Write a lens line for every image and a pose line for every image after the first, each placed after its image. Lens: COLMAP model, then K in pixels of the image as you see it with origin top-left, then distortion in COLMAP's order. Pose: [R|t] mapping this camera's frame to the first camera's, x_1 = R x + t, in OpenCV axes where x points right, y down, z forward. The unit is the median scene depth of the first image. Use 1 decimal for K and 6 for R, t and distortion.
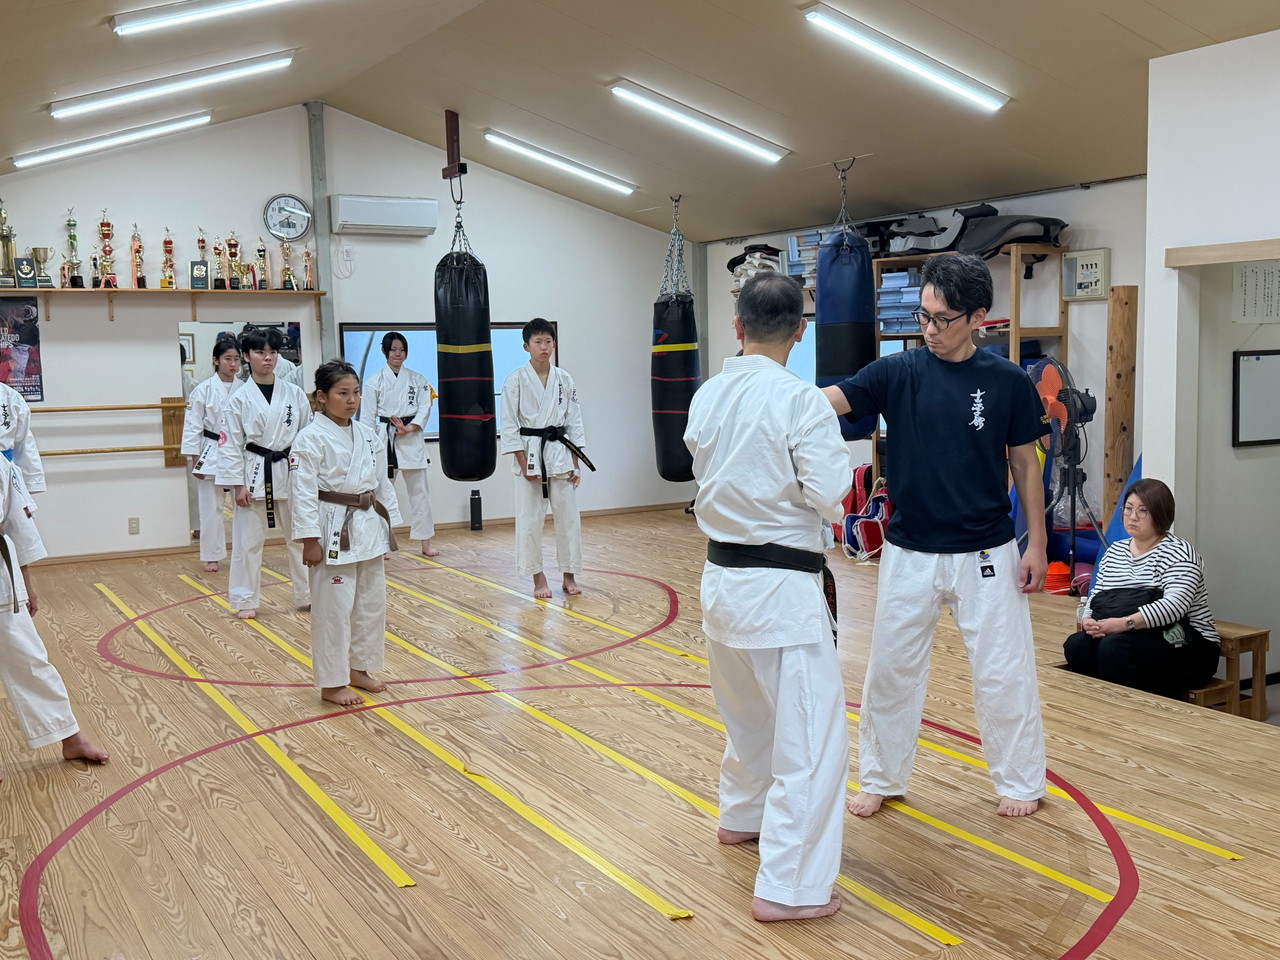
lens RADIAL K [[1378.4, 0, 651.9], [0, 1378.4, 481.8], [0, 0, 1]] dist [0.201055, -0.456650]
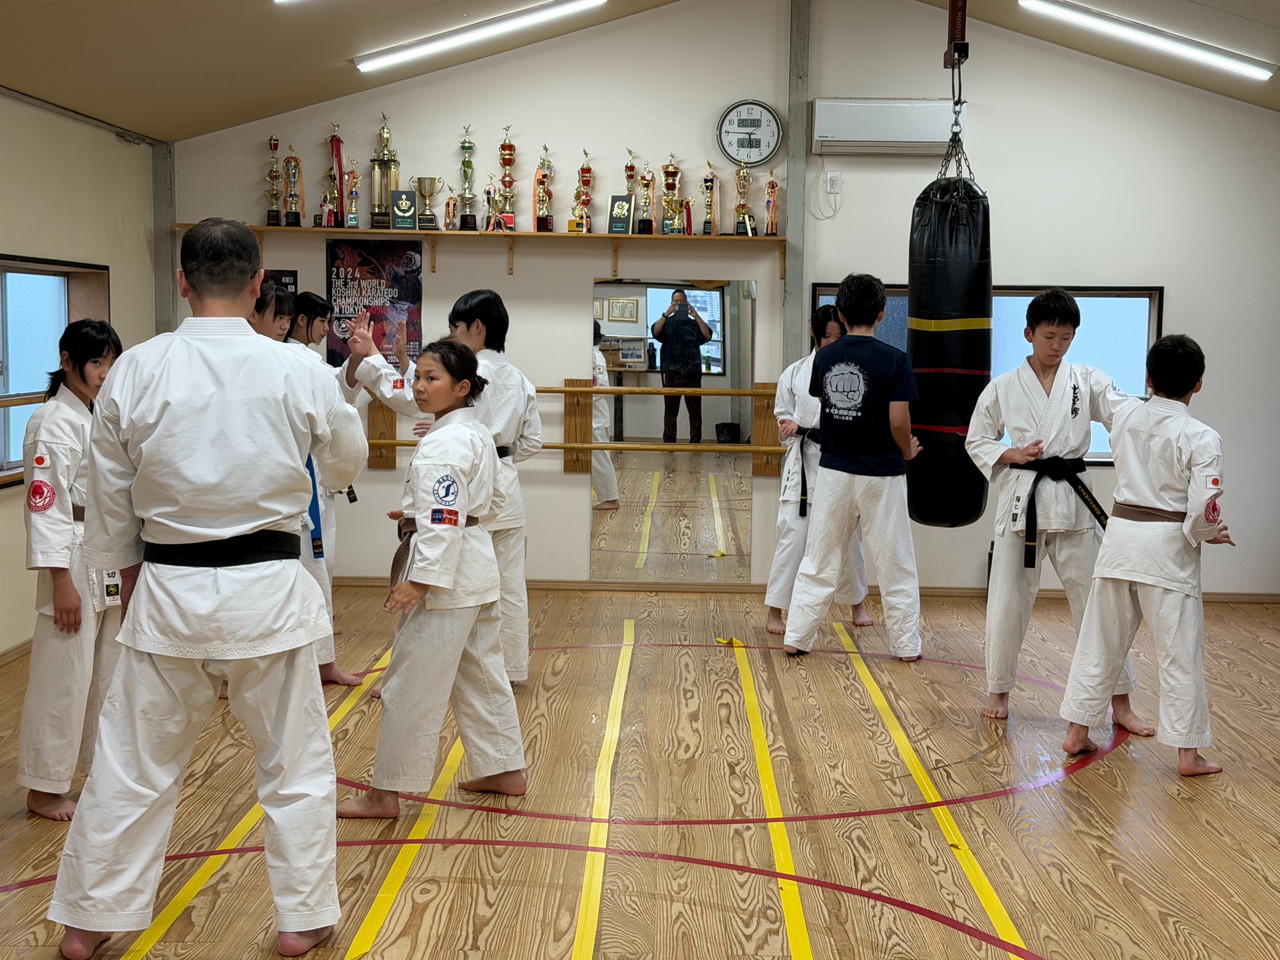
lens RADIAL K [[1947.4, 0, 640.0], [0, 1947.4, 480.0], [0, 0, 1]] dist [0.173371, -0.253796]
pose [[0.862970, 0.075720, -0.499549, 0.244400], [-0.083188, 0.996507, 0.007340, -0.020554], [0.498360, 0.035222, 0.866254, 0.148940]]
